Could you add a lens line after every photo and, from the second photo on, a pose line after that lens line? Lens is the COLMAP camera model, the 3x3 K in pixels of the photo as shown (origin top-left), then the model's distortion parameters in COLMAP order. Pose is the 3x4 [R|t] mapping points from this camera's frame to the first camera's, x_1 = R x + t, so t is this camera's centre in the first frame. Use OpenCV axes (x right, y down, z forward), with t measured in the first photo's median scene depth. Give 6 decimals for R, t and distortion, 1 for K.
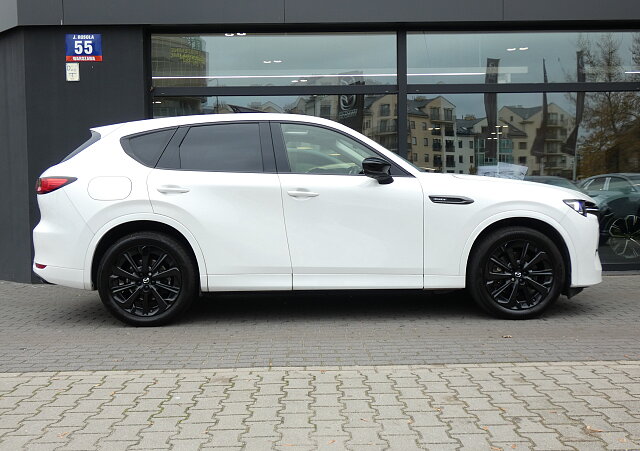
lens RADIAL K [[691.2, 0, 323.9], [0, 691.2, 223.5], [0, 0, 1]] dist [-0.008833, 0.000000]
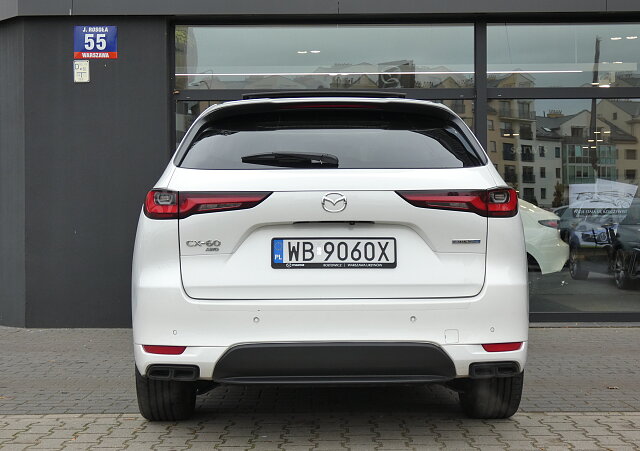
lens RADIAL K [[974.5, 0, 317.3], [0, 974.5, 224.4], [0, 0, 1]] dist [-0.000520, 0.000000]
pose [[0.999473, 0.009169, -0.031139, -0.043879], [-0.010333, 0.999246, -0.037435, 0.004656], [0.030772, 0.037737, 0.998814, -0.151438]]
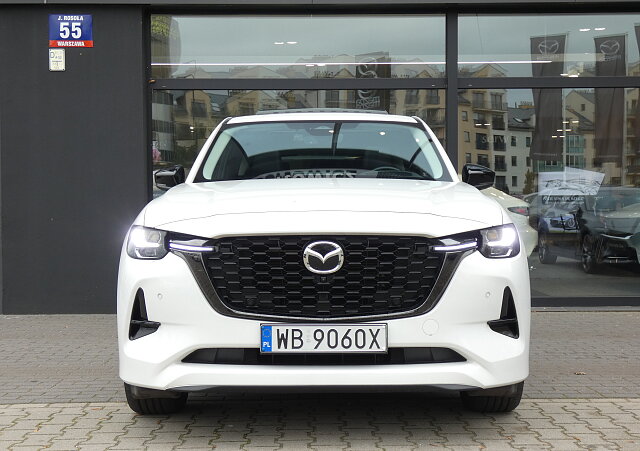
lens RADIAL K [[929.2, 0, 321.3], [0, 929.2, 228.3], [0, 0, 1]] dist [0.040564, 0.000000]
pose [[0.999937, 0.008358, -0.007506, -0.035317], [-0.008498, 0.999787, -0.018816, 0.002409], [0.007347, 0.018878, 0.999795, -0.120414]]
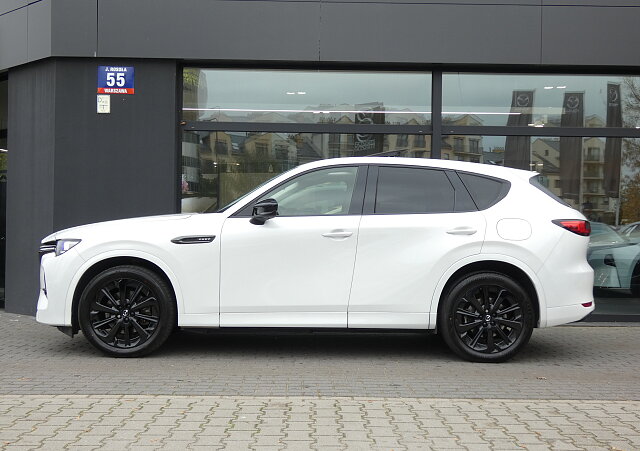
lens RADIAL K [[793.9, 0, 323.0], [0, 793.9, 225.9], [0, 0, 1]] dist [0.008225, 0.000000]
pose [[0.999576, 0.027936, -0.008248, -0.036215], [-0.028316, 0.998329, -0.050375, 0.003079], [0.006827, 0.050587, 0.998696, -0.124900]]
